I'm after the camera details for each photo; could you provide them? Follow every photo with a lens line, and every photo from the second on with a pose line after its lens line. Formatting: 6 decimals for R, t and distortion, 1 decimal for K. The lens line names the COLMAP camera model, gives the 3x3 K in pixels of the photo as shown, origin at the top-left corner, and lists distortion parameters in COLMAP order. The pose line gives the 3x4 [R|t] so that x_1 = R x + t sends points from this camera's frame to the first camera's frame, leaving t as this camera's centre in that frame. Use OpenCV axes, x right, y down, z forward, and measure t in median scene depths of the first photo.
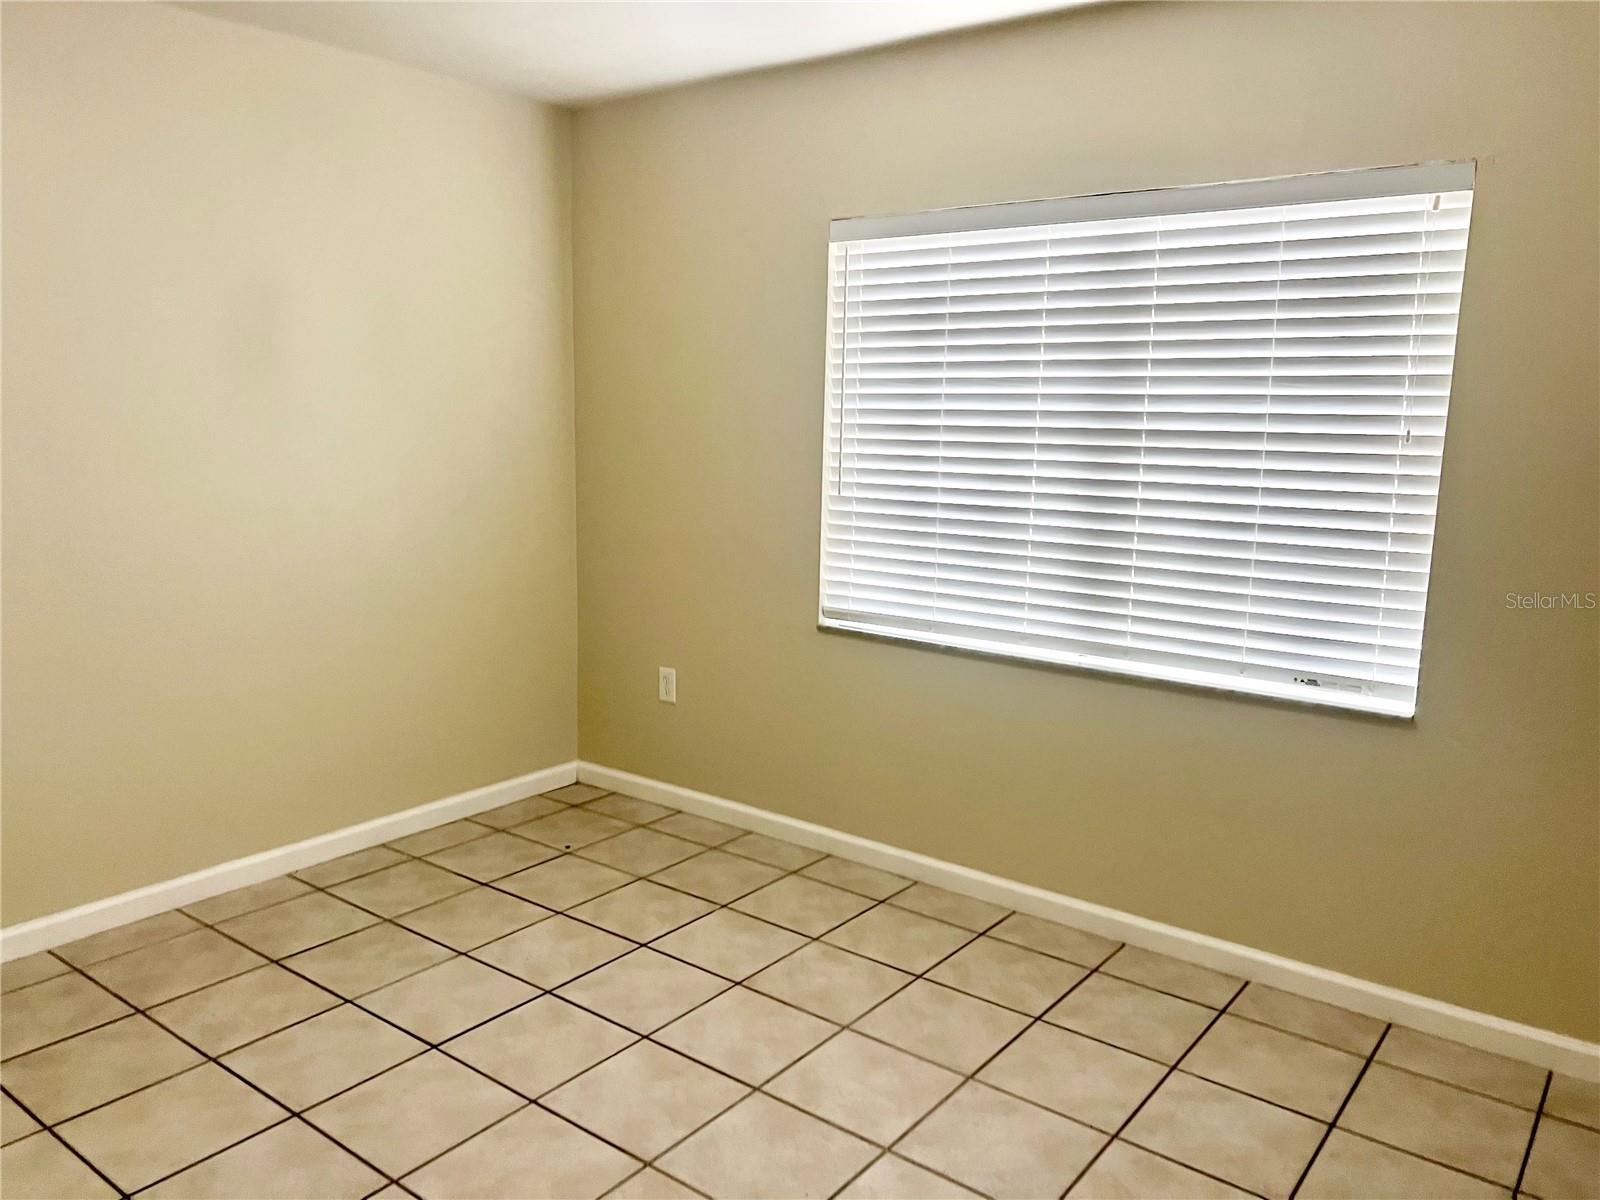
lens RADIAL K [[1205.3, 0, 800.0], [0, 1205.3, 600.0], [0, 0, 1]] dist [0.077439, -0.079997]
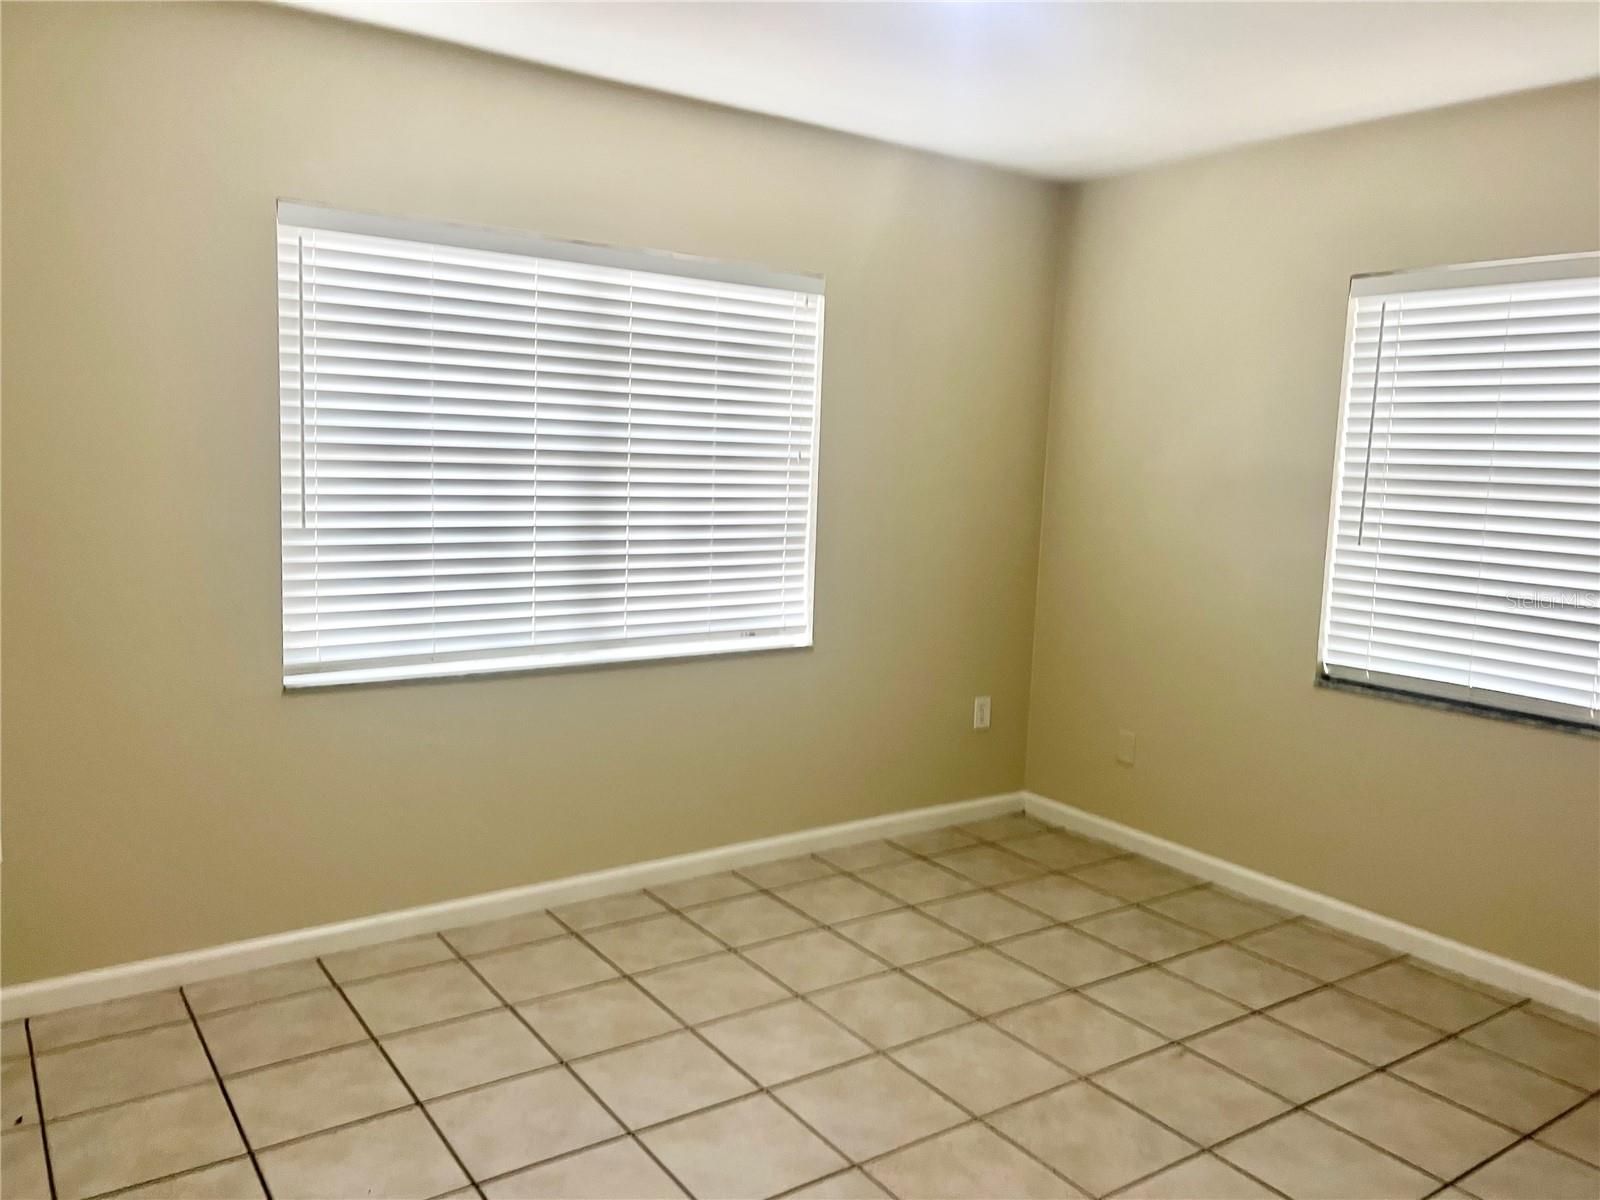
lens RADIAL K [[1210.8, 0, 779.1], [0, 1210.8, 577.3], [0, 0, 1]] dist [0.108806, -0.108955]
pose [[0.311064, -0.112881, 0.943662, -0.772875], [0.120952, 0.989550, 0.078500, -0.092090], [-0.942661, 0.089719, 0.321466, 0.479762]]
